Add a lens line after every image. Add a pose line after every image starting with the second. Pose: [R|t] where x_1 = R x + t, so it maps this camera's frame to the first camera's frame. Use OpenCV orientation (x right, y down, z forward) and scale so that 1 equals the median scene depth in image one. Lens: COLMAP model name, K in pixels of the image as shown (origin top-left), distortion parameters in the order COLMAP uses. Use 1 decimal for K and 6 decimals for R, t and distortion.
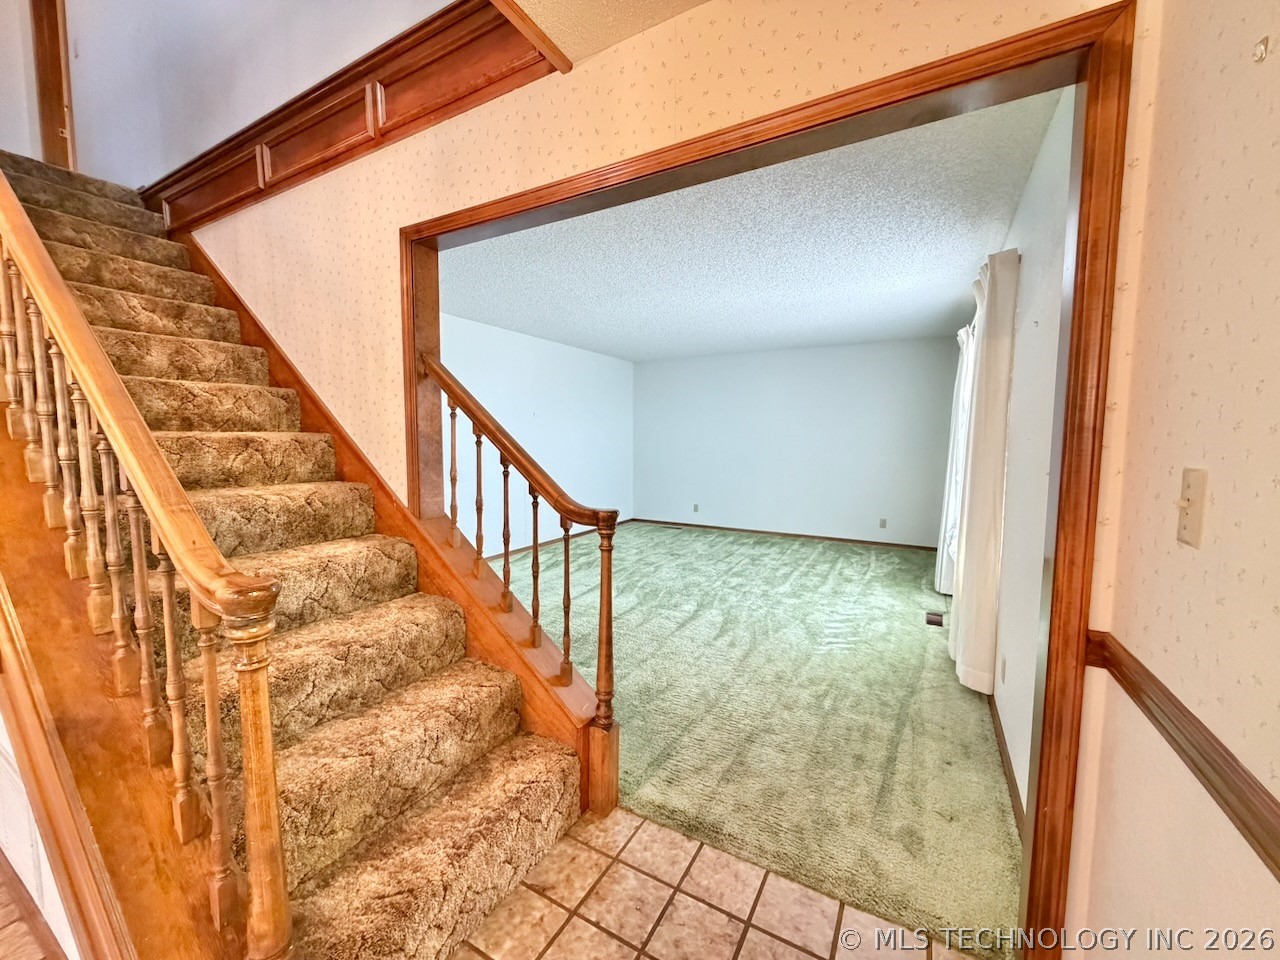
lens RADIAL K [[506.8, 0, 636.3], [0, 506.8, 478.0], [0, 0, 1]] dist [-0.000060, -0.000243]
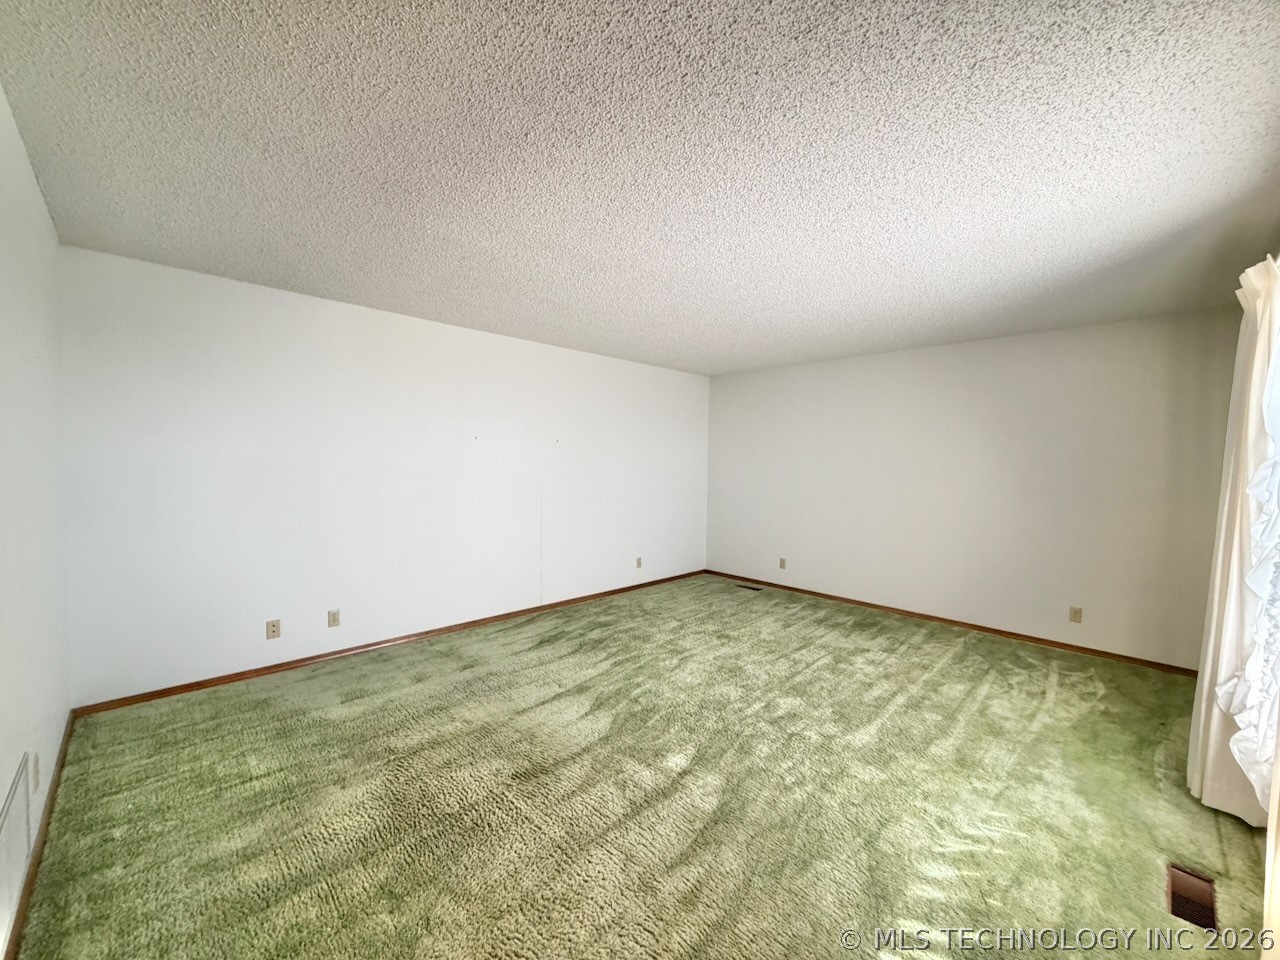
lens RADIAL K [[506.8, 0, 636.3], [0, 506.8, 478.0], [0, 0, 1]] dist [-0.000060, -0.000243]
pose [[0.960798, 0.018512, -0.276630, 0.188300], [-0.031975, 0.998509, -0.044236, -0.045955], [0.275398, 0.051347, 0.959958, 0.335754]]
